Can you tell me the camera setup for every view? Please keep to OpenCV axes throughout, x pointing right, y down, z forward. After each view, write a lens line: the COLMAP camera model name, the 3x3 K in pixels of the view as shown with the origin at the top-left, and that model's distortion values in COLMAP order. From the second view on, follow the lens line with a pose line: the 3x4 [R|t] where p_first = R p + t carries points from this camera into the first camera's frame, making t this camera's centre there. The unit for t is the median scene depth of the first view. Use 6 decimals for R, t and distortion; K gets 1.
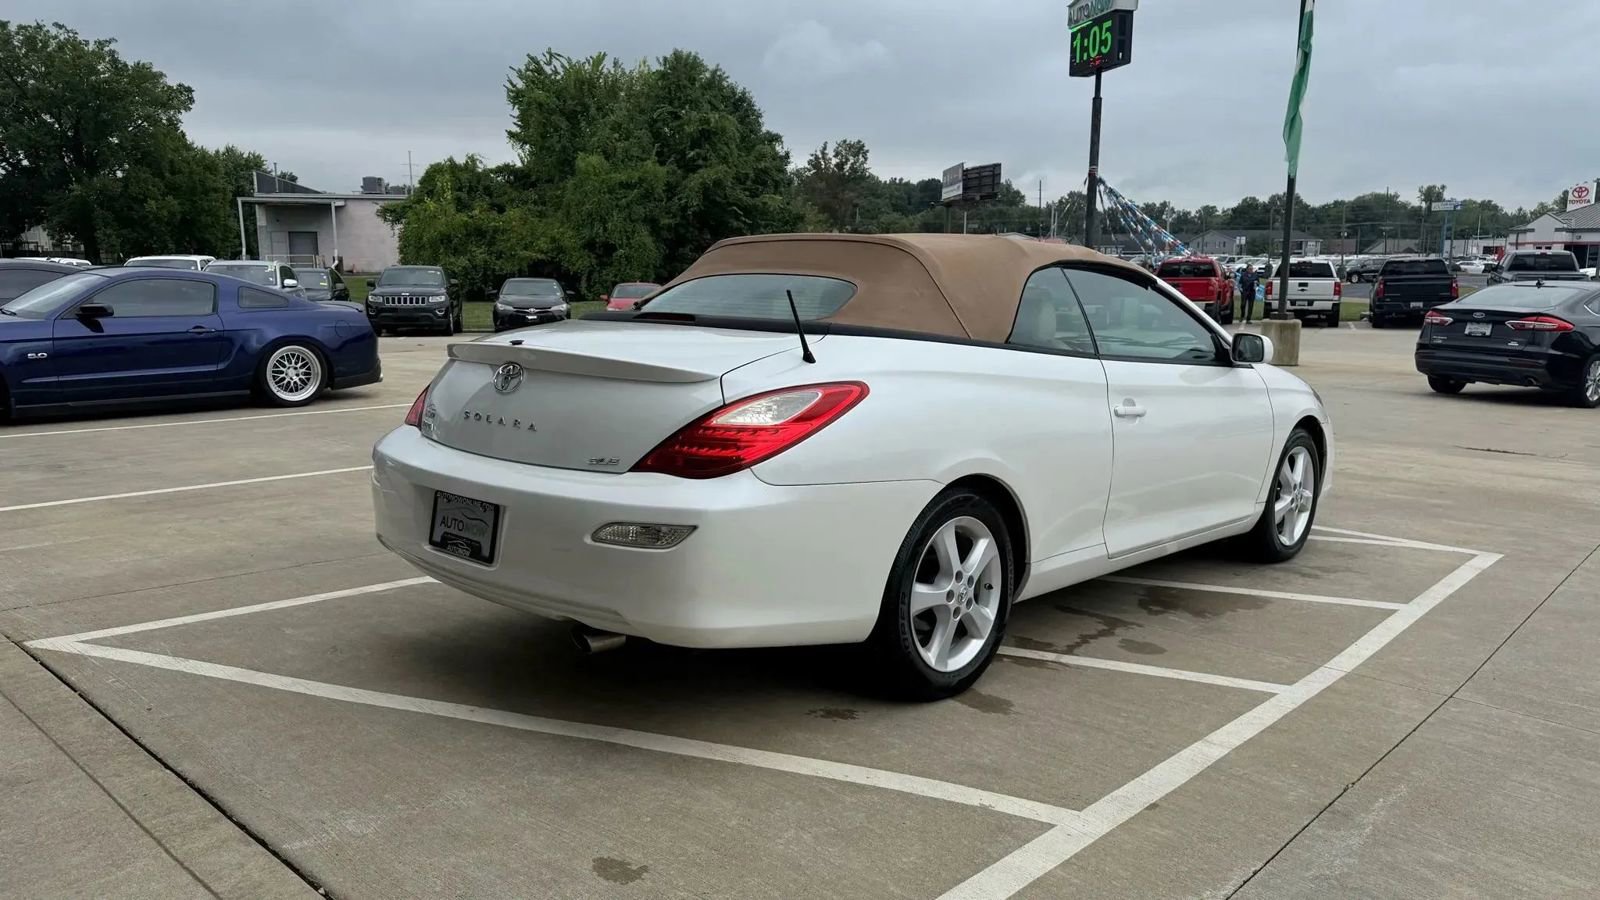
lens RADIAL K [[1119.5, 0, 797.4], [0, 1119.5, 465.9], [0, 0, 1]] dist [0.055530, -0.078410]
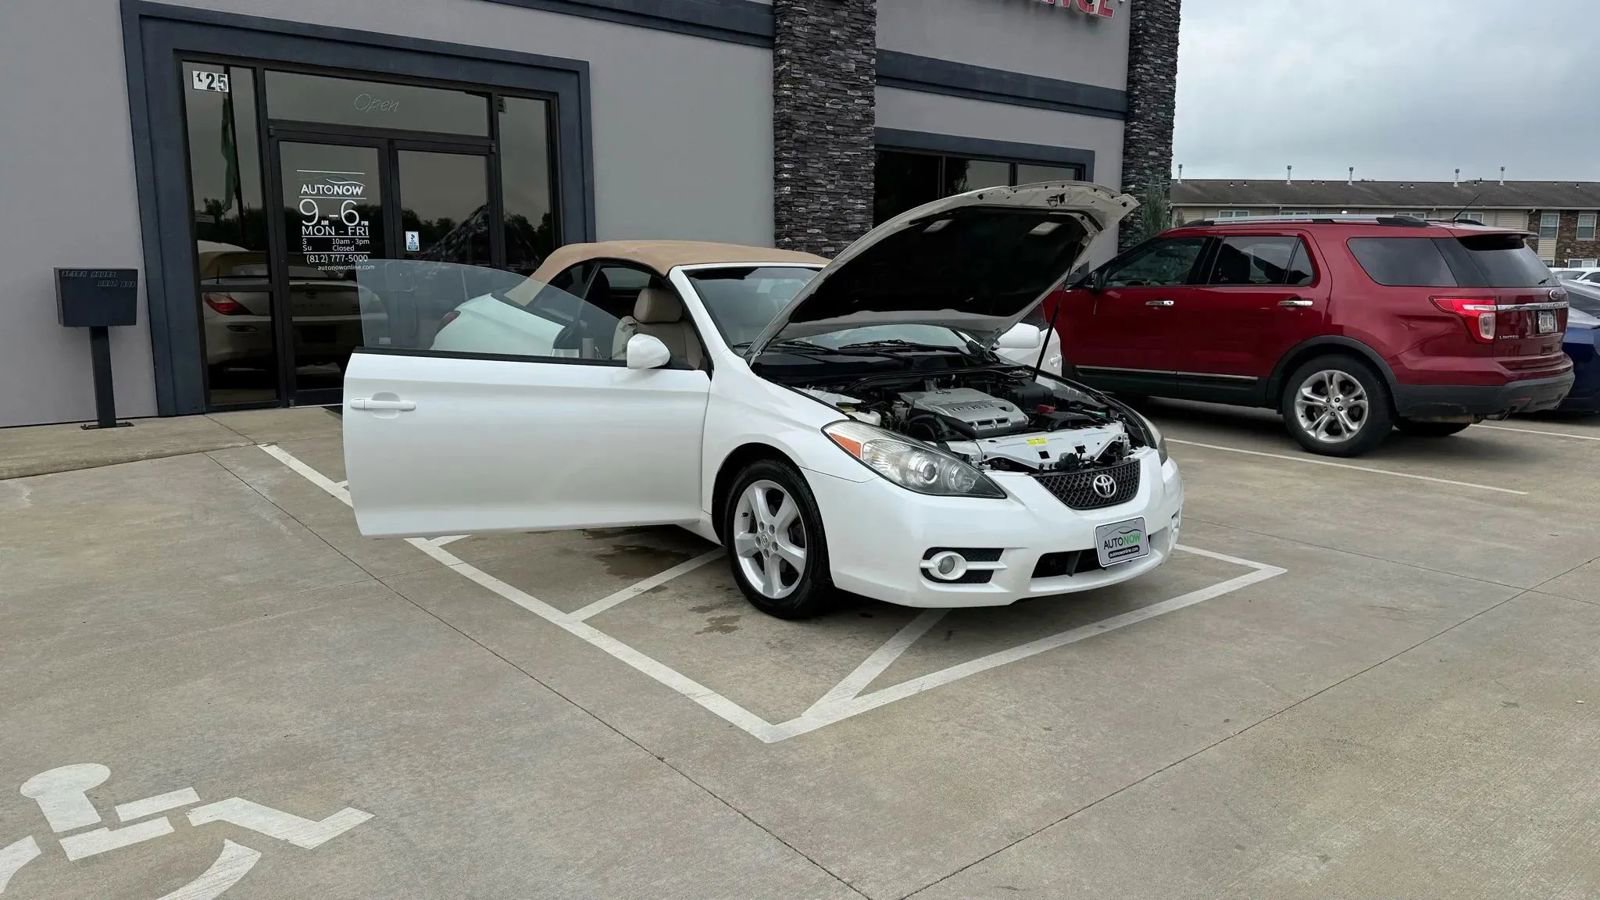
lens RADIAL K [[1119.5, 0, 798.6], [0, 1119.5, 464.8], [0, 0, 1]] dist [0.055530, -0.078410]
pose [[-0.136792, 0.164819, -0.976792, 0.393651], [-0.183153, 0.964852, 0.188454, -0.059238], [0.973521, 0.204682, -0.101797, 0.349155]]
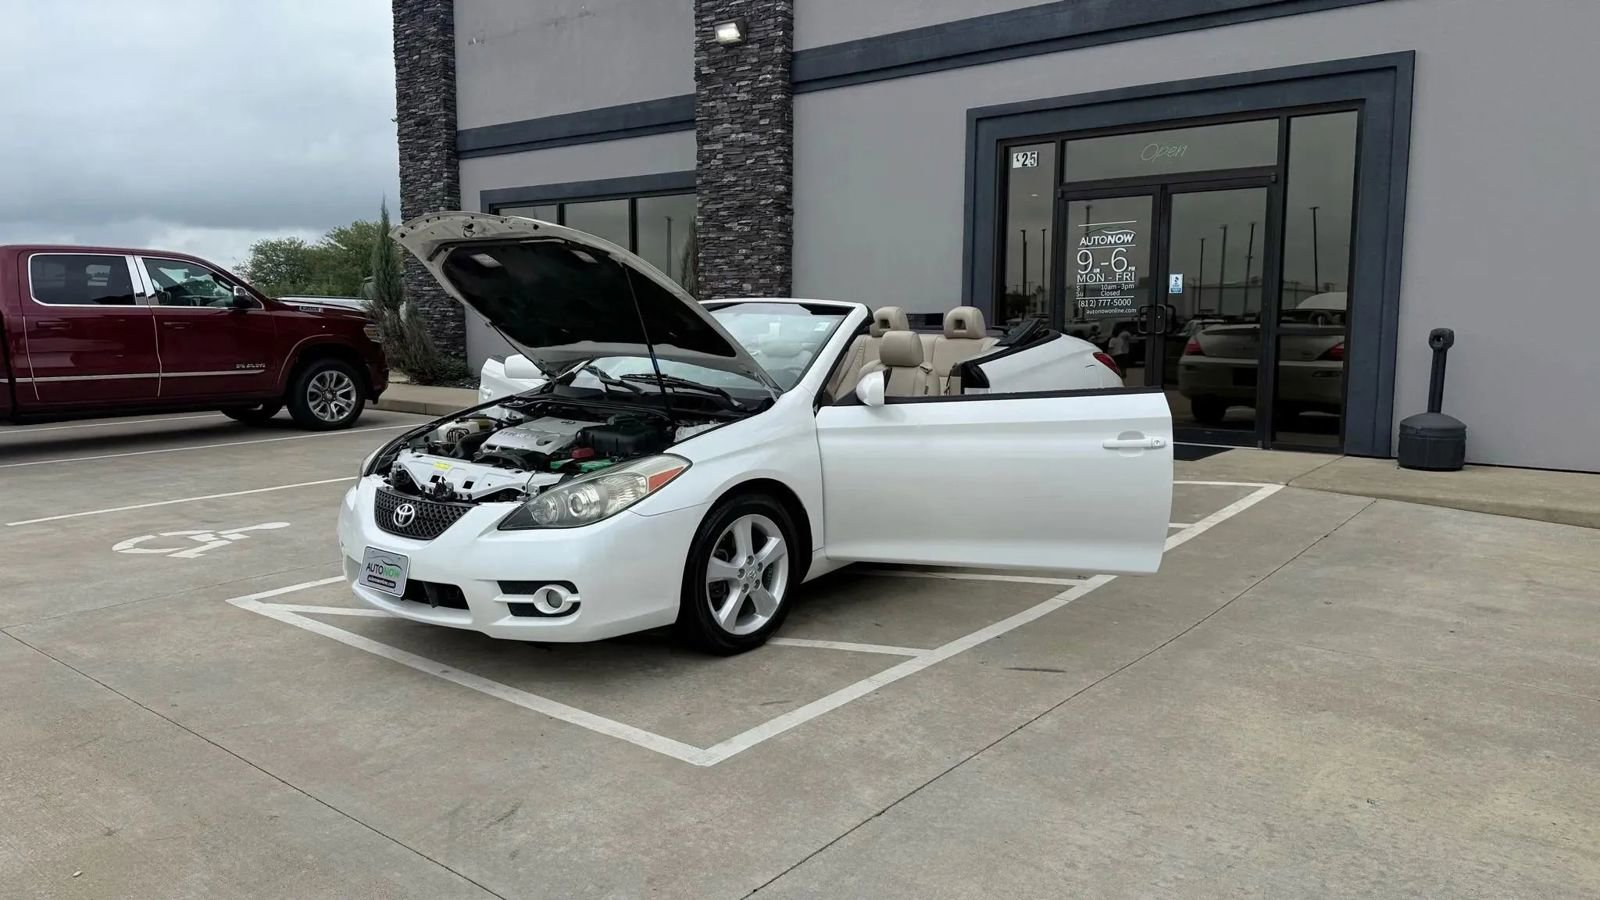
lens RADIAL K [[1119.5, 0, 798.7], [0, 1119.5, 453.6], [0, 0, 1]] dist [0.055530, -0.078410]
pose [[-0.998626, -0.000664, -0.052401, 0.065487], [-0.016270, 0.954436, 0.297973, -0.108786], [0.049815, 0.298416, -0.953135, 0.629767]]
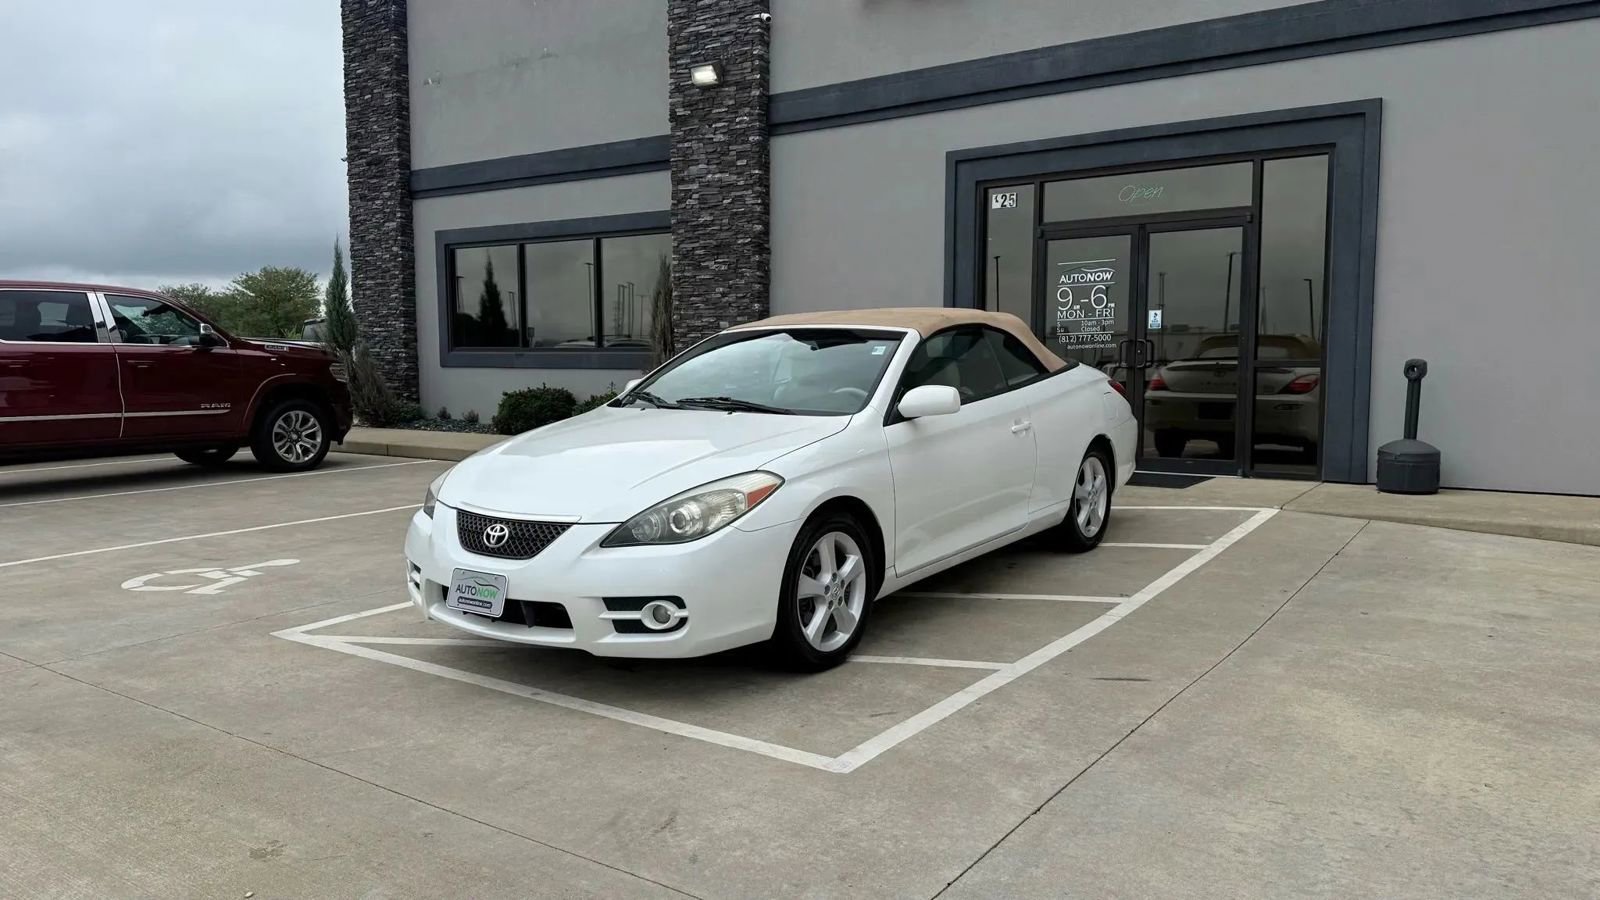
lens RADIAL K [[1119.5, 0, 797.6], [0, 1119.5, 461.8], [0, 0, 1]] dist [0.055530, -0.078410]
pose [[-0.992217, 0.006520, -0.124353, 0.104354], [-0.026684, 0.964296, 0.263477, -0.102662], [0.121631, 0.264745, -0.956617, 0.632029]]
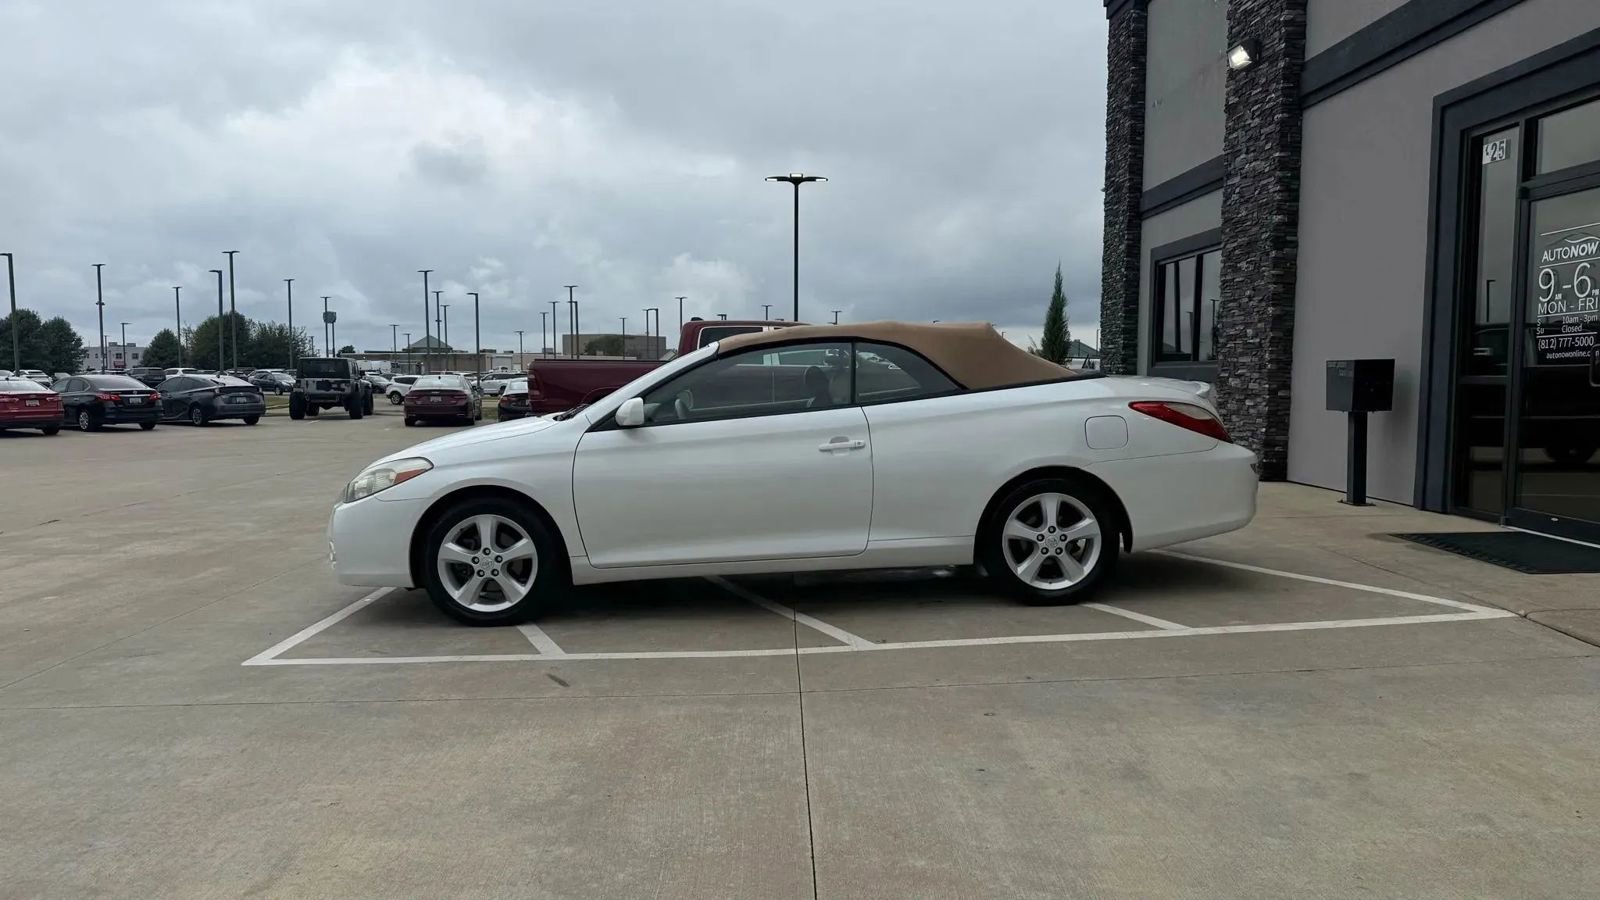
lens RADIAL K [[1119.5, 0, 802.3], [0, 1119.5, 462.6], [0, 0, 1]] dist [0.055530, -0.078410]
pose [[-0.690091, -0.062375, 0.721030, -0.229813], [0.123820, 0.971414, 0.202543, -0.086215], [-0.713052, 0.229051, -0.662641, 0.531803]]
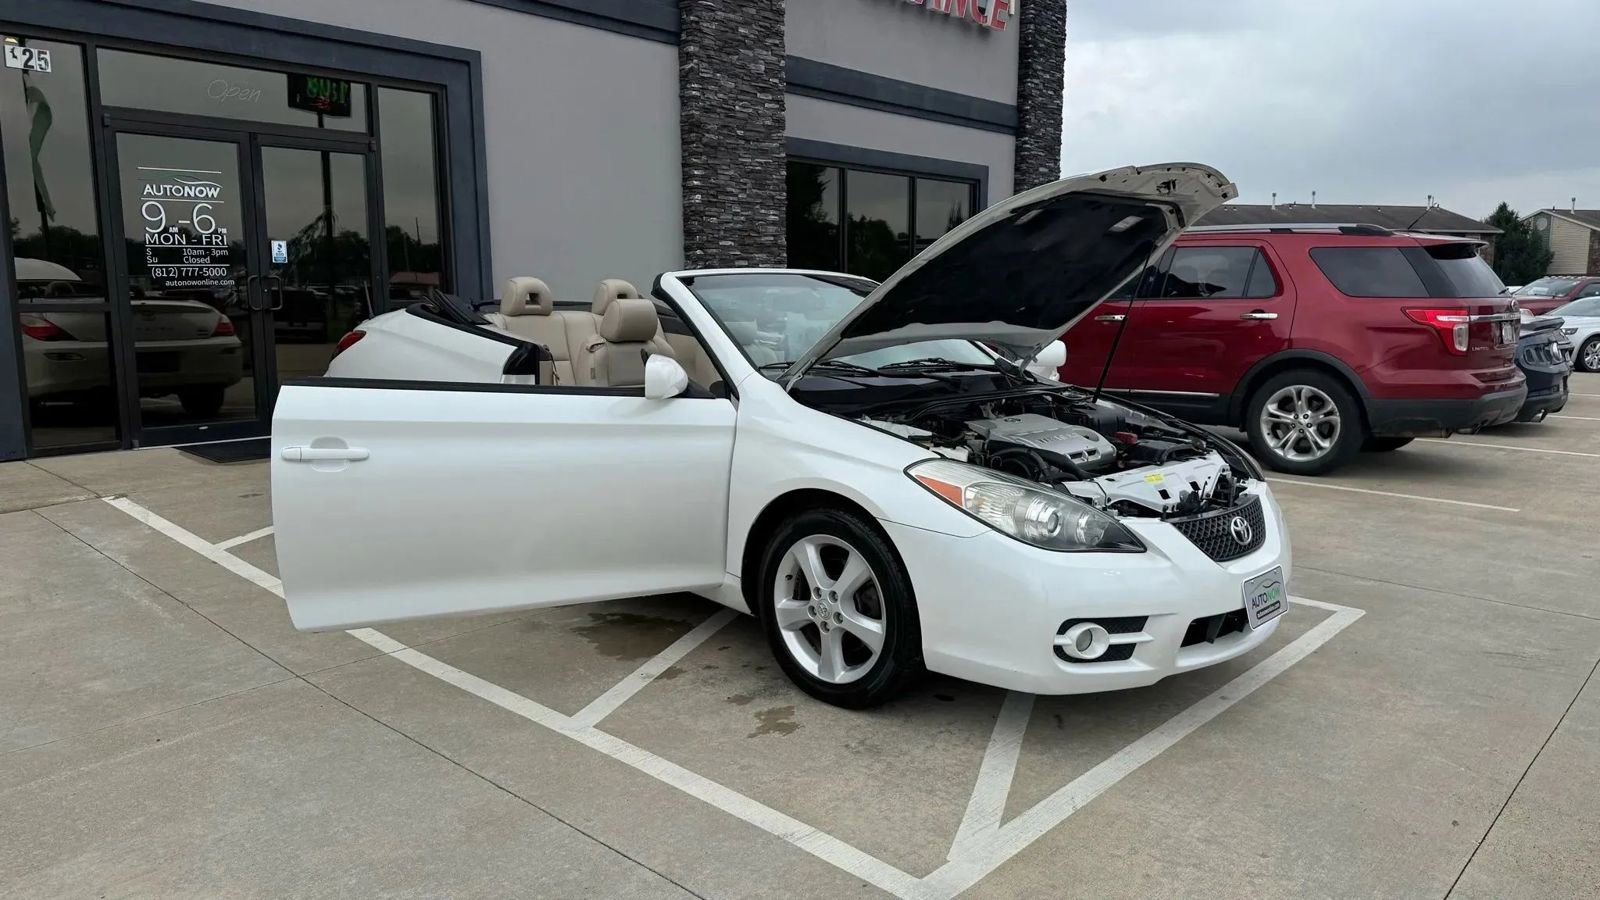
lens RADIAL K [[1119.5, 0, 796.7], [0, 1119.5, 469.5], [0, 0, 1]] dist [0.055530, -0.078410]
pose [[-0.001963, 0.152480, -0.988305, 0.343964], [-0.179741, 0.972157, 0.150346, -0.047464], [0.983712, 0.177934, 0.025498, 0.303329]]
